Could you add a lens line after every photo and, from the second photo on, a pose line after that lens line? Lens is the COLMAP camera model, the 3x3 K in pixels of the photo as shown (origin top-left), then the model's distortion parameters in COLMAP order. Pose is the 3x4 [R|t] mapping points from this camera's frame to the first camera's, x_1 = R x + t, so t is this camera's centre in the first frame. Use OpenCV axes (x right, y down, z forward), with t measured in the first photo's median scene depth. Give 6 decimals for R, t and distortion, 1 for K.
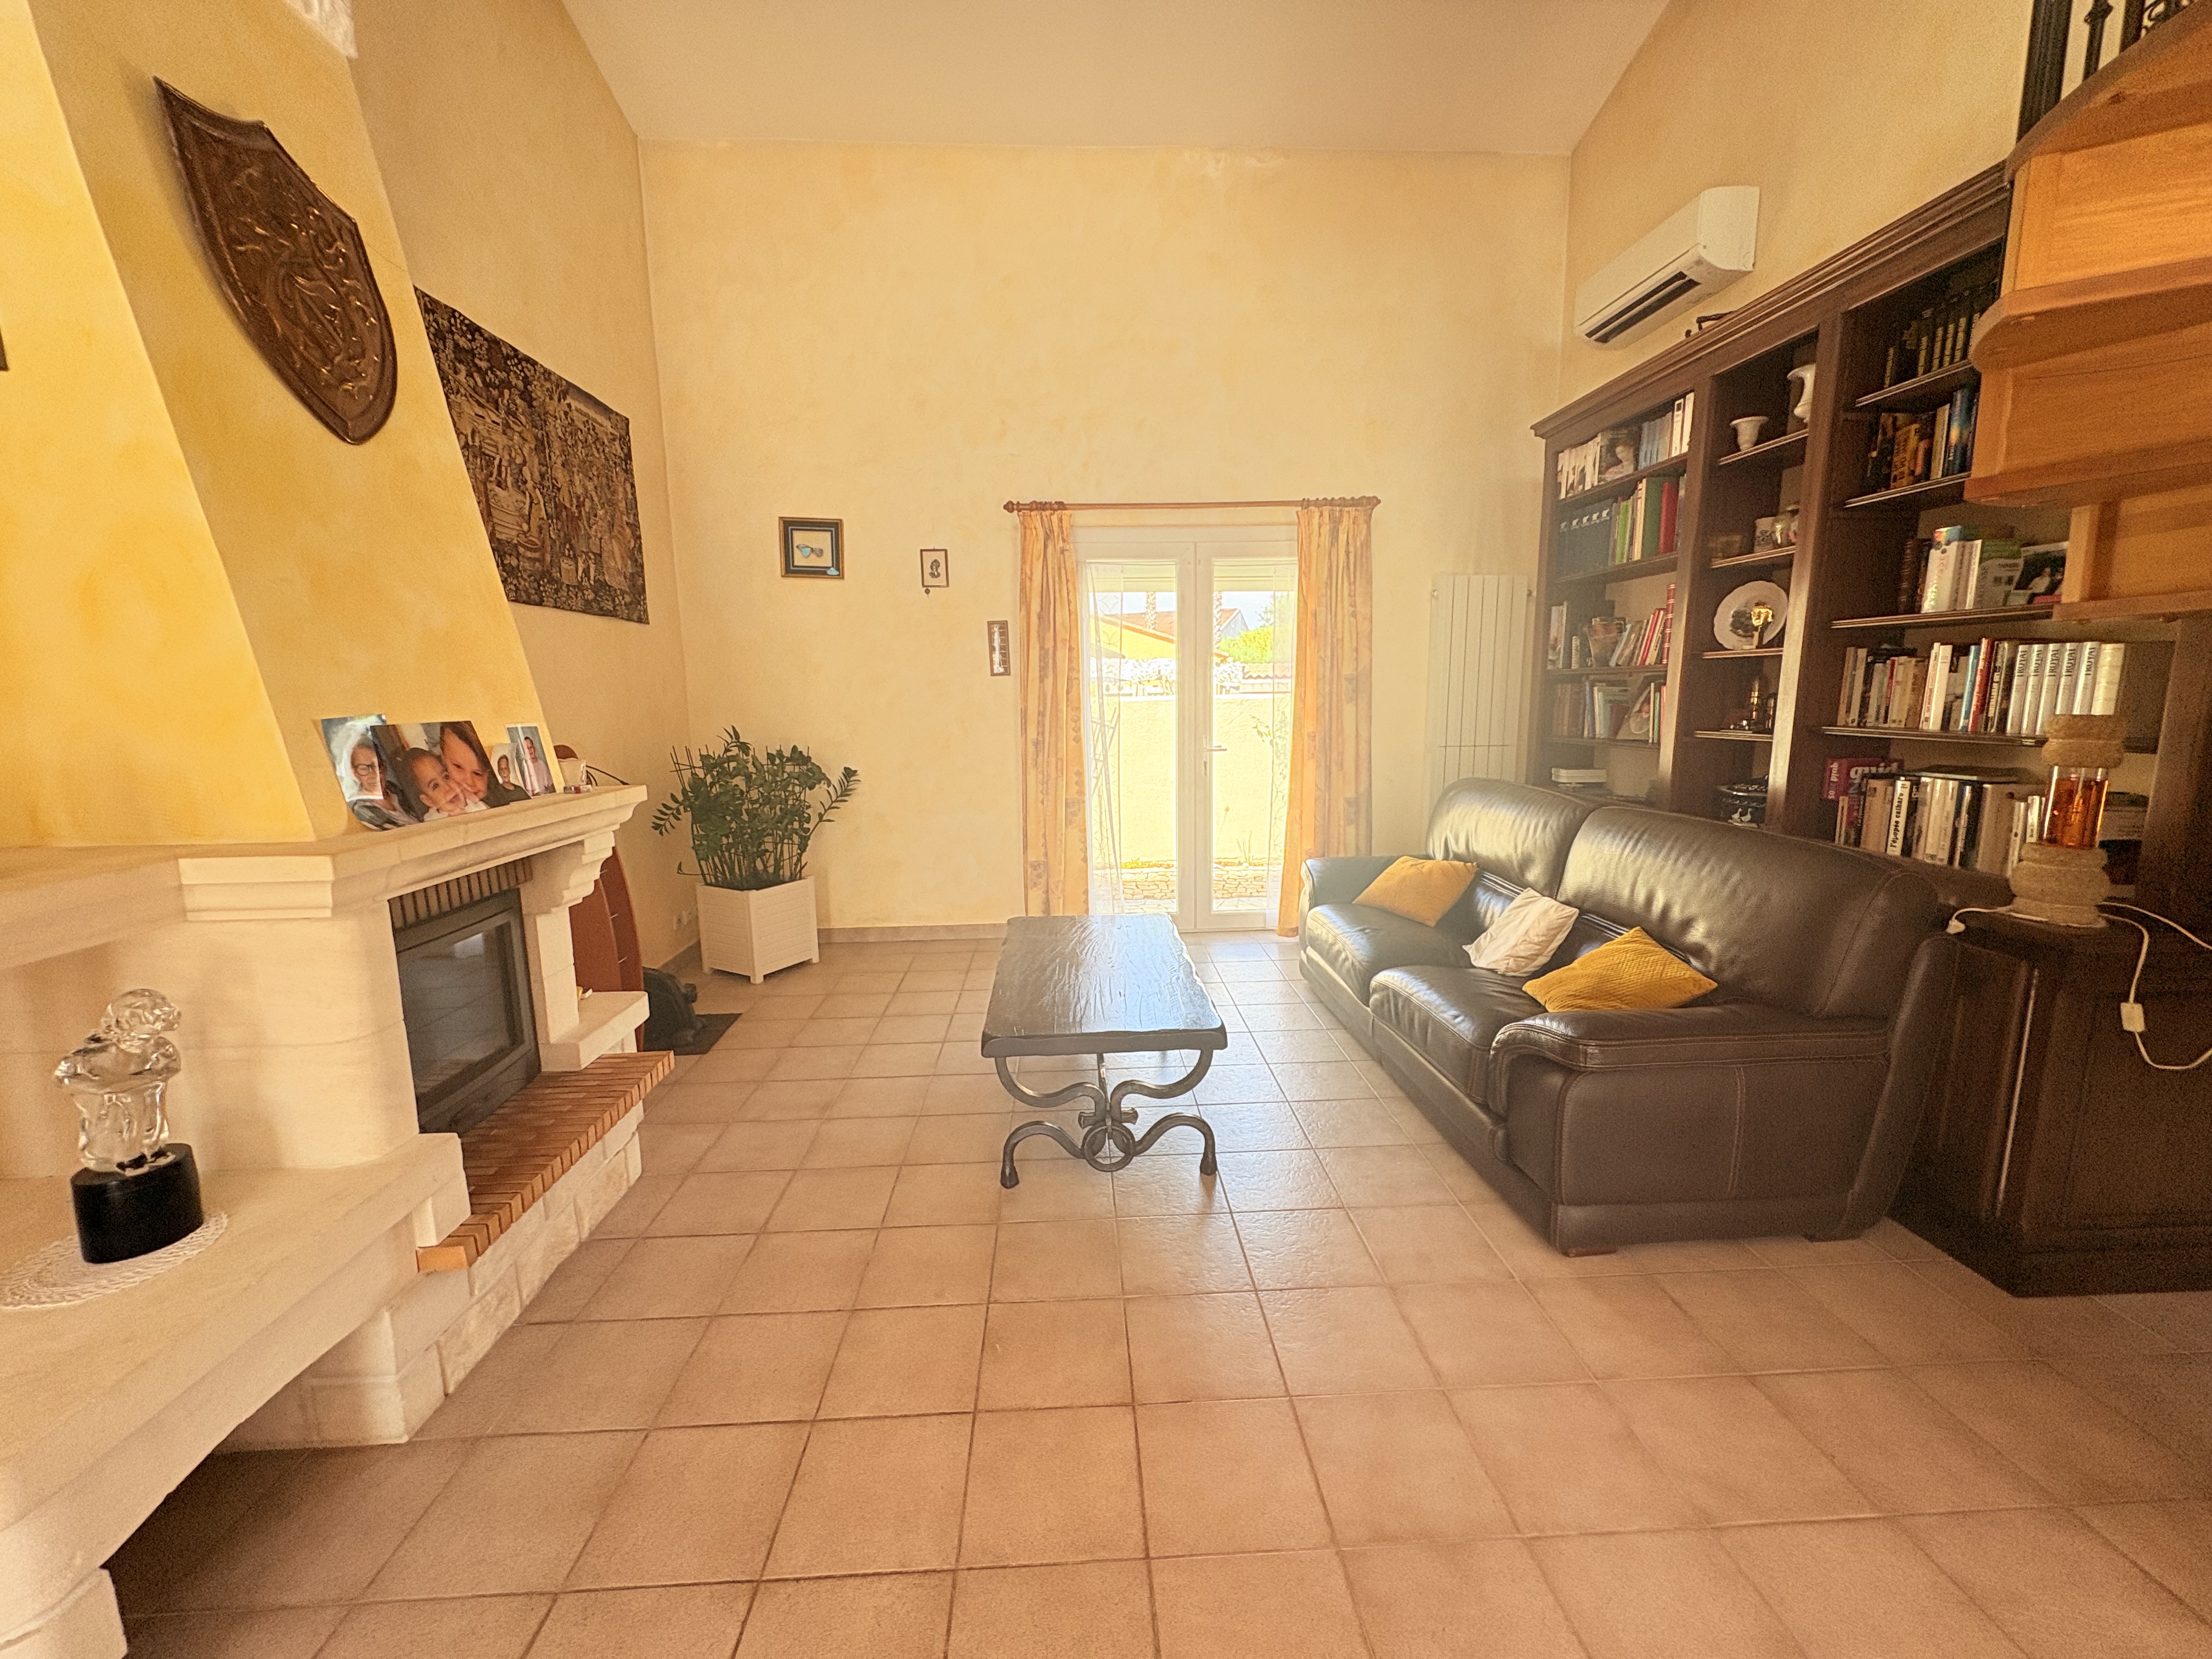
lens RADIAL K [[888.0, 0, 1105.1], [0, 888.0, 830.8], [0, 0, 1]] dist [0.002698, 0.000504]
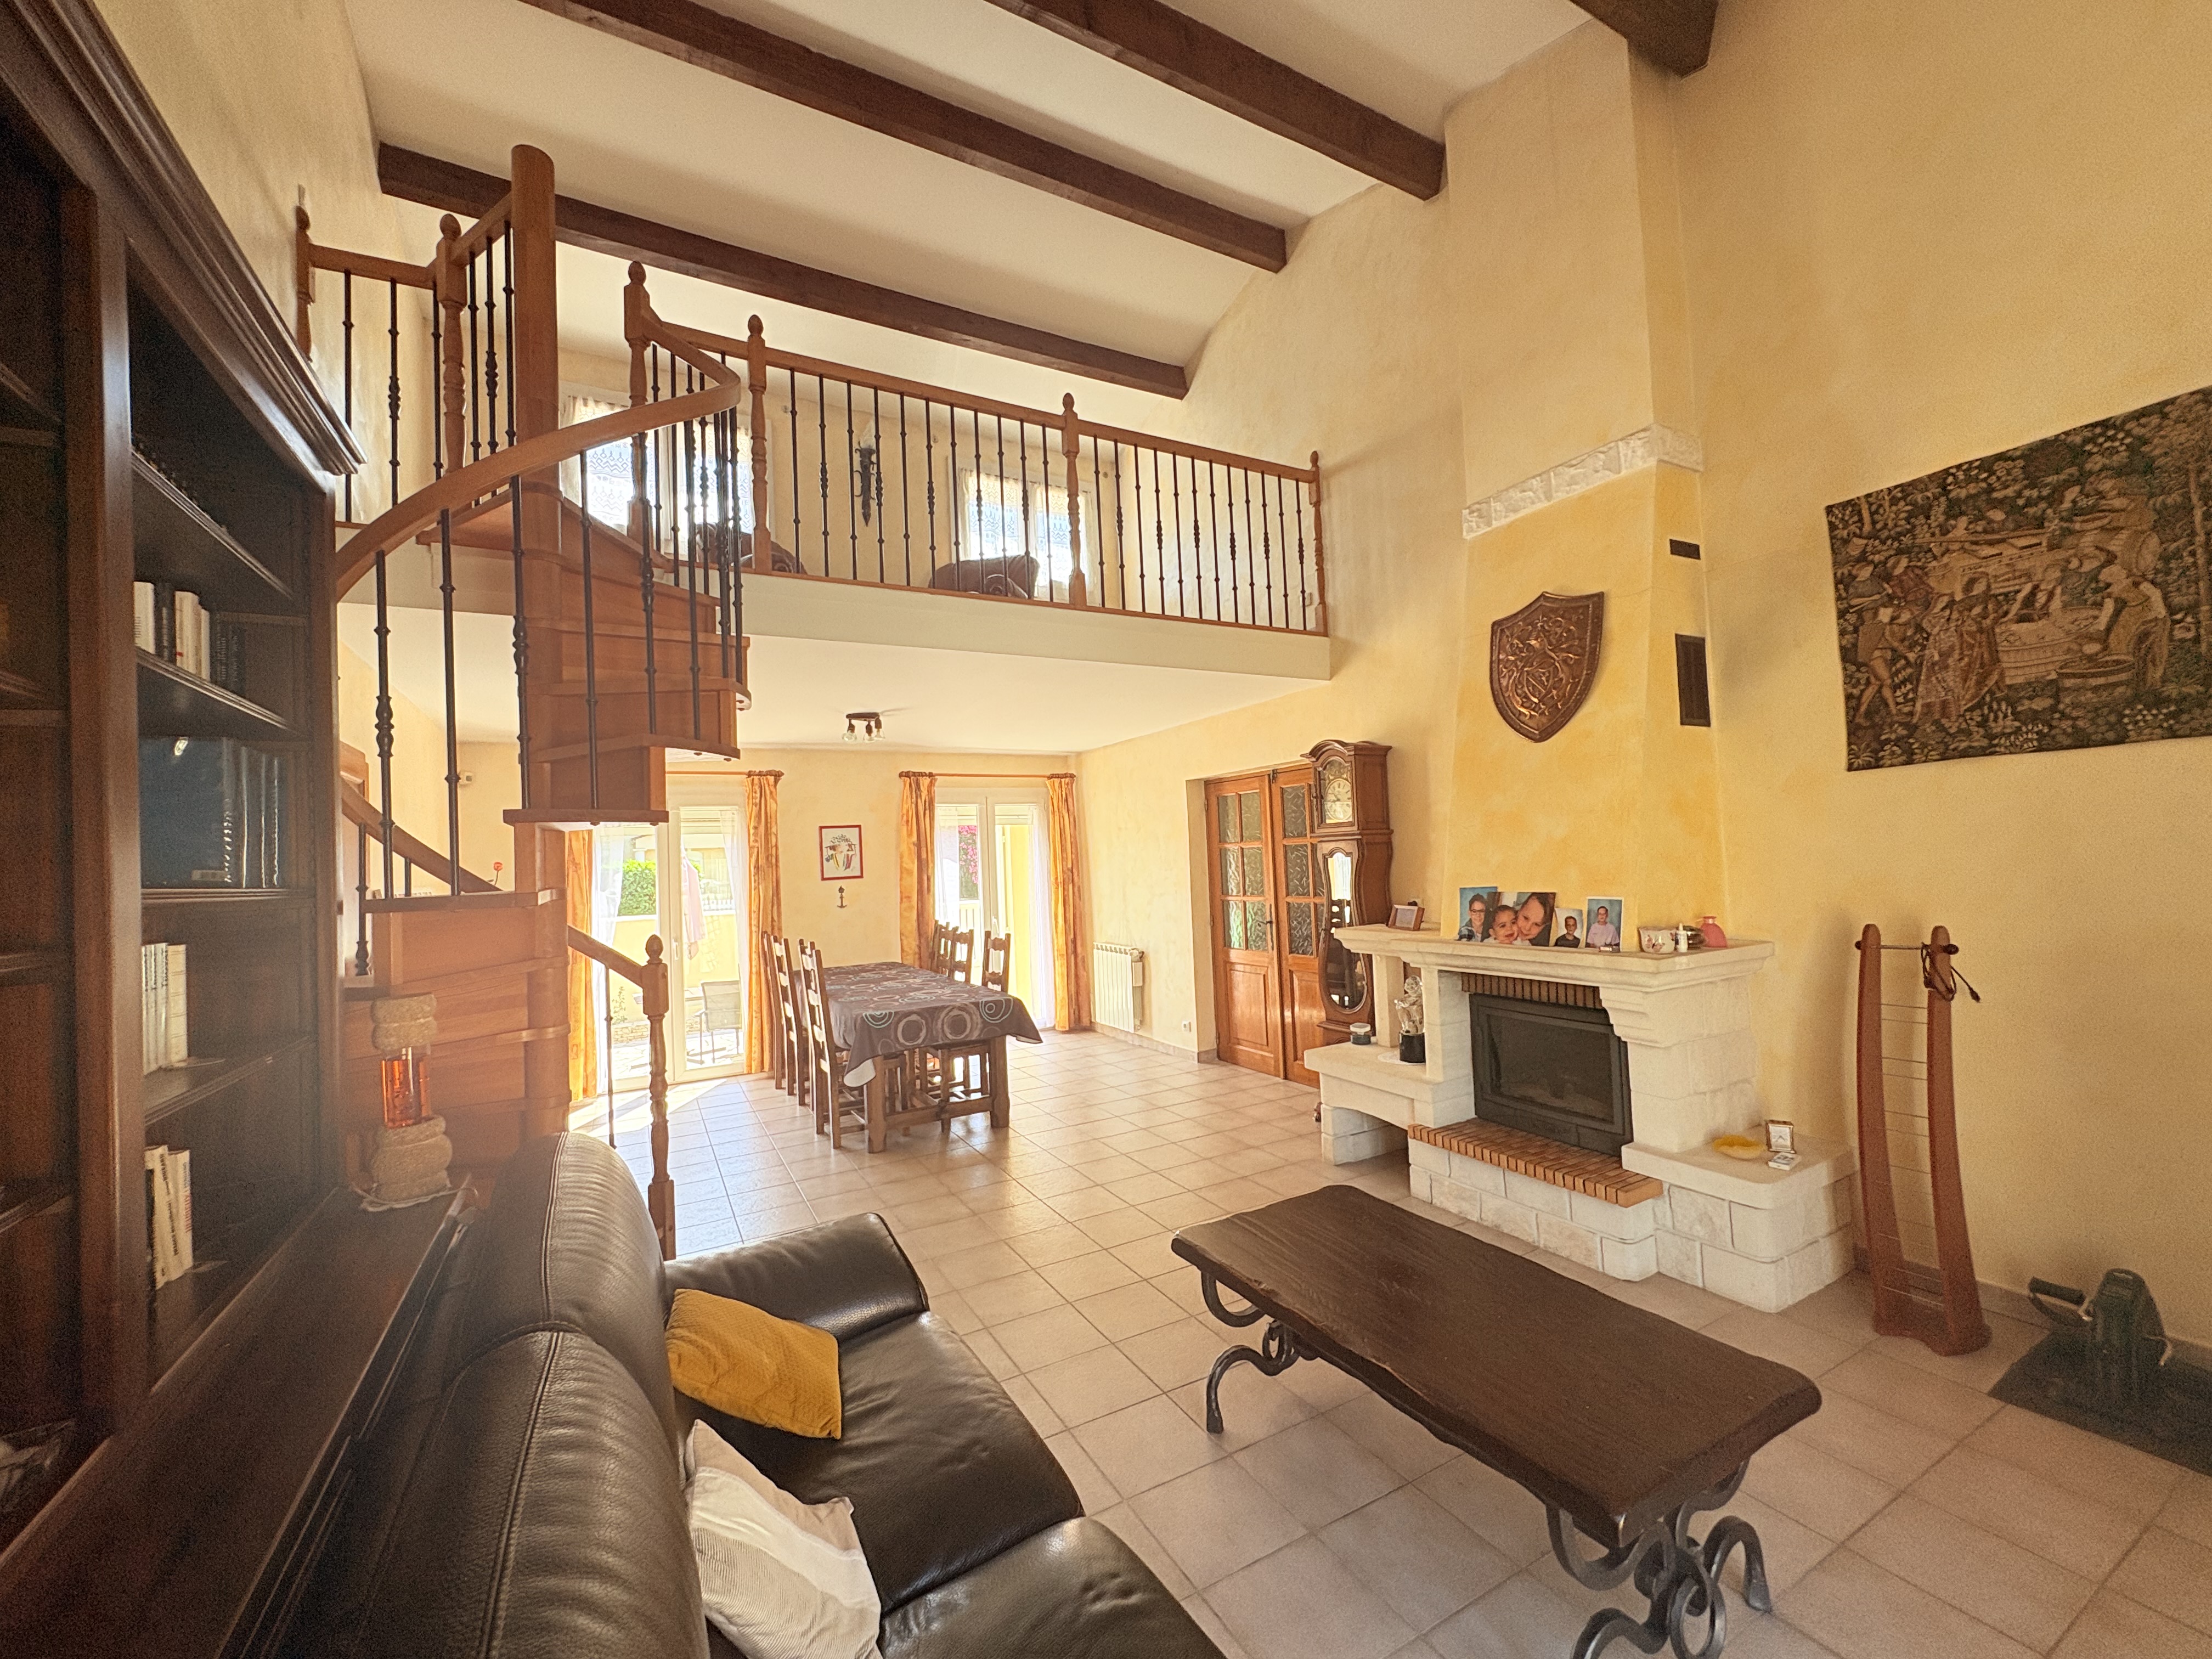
lens RADIAL K [[888.0, 0, 1104.2], [0, 888.0, 823.5], [0, 0, 1]] dist [0.002698, 0.000504]
pose [[-0.899250, 0.040279, -0.435577, 0.353241], [-0.007373, 0.994215, 0.107159, -0.203313], [0.437373, 0.099575, -0.893750, 1.013114]]
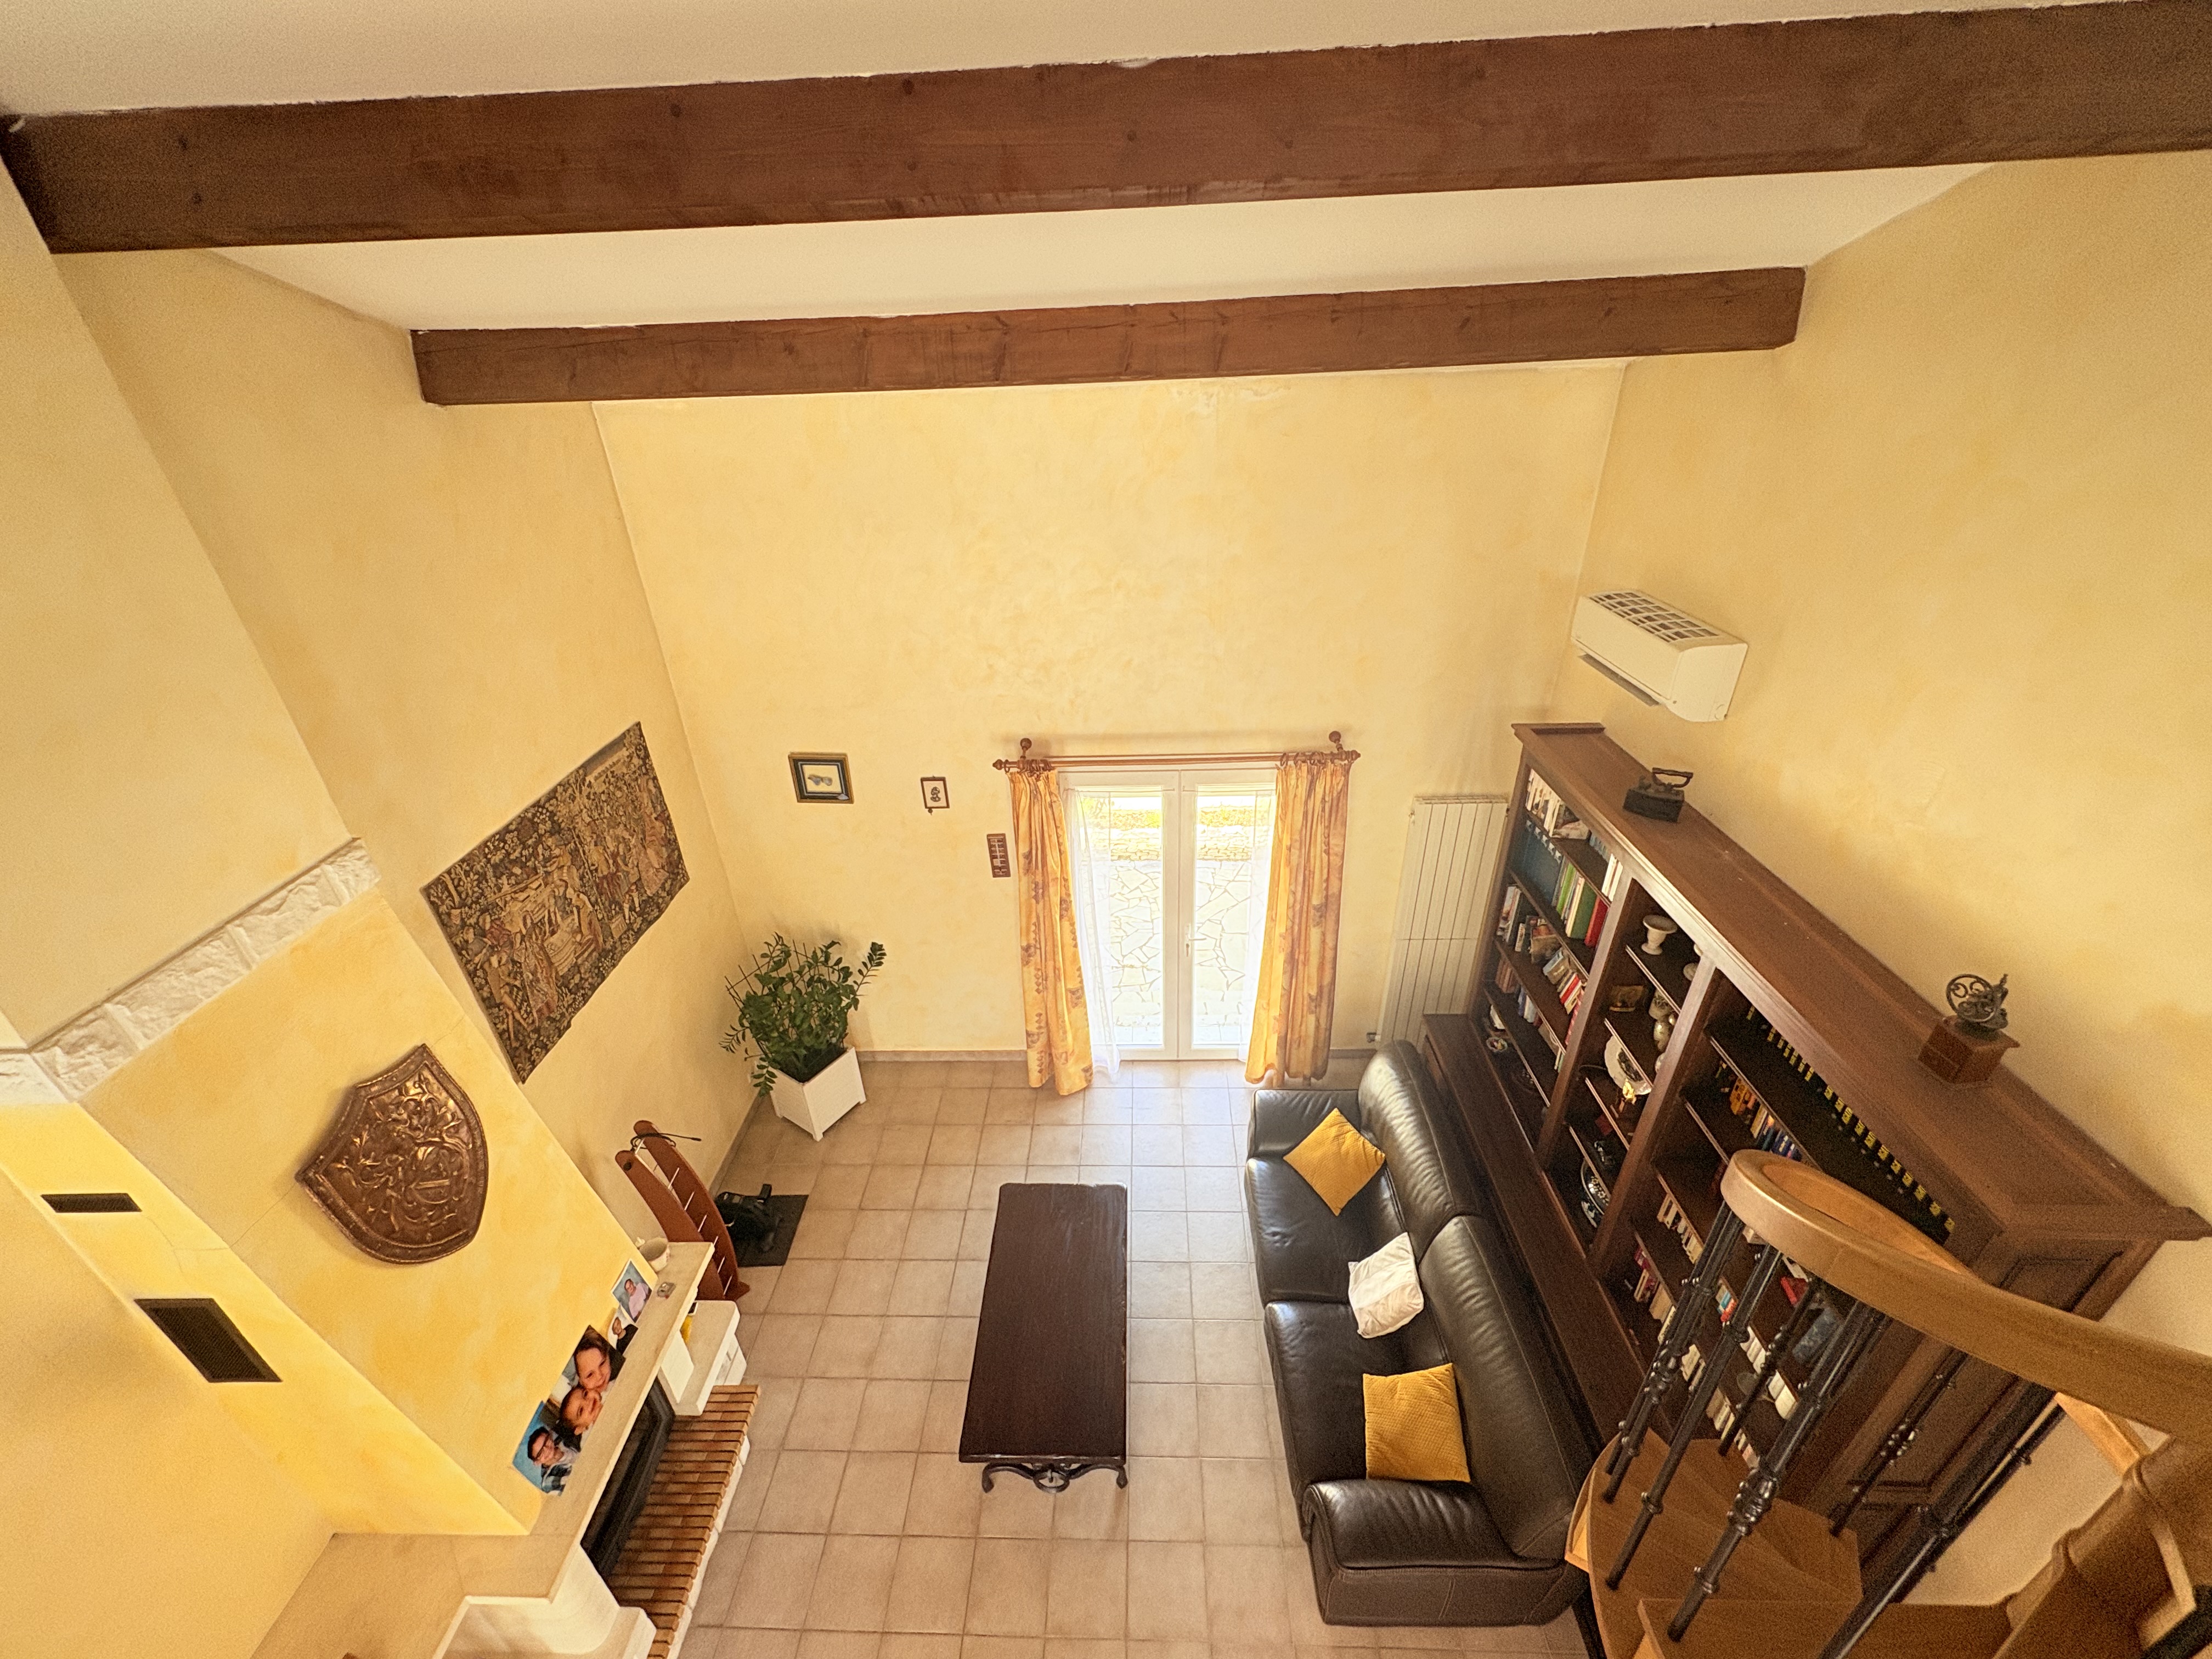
lens RADIAL K [[888.0, 0, 1104.0], [0, 888.0, 833.8], [0, 0, 1]] dist [0.002698, 0.000504]
pose [[0.996581, 0.023221, -0.079286, 0.105179], [0.005891, 0.937271, 0.348552, -0.670337], [0.082407, -0.347827, 0.933930, -0.002187]]
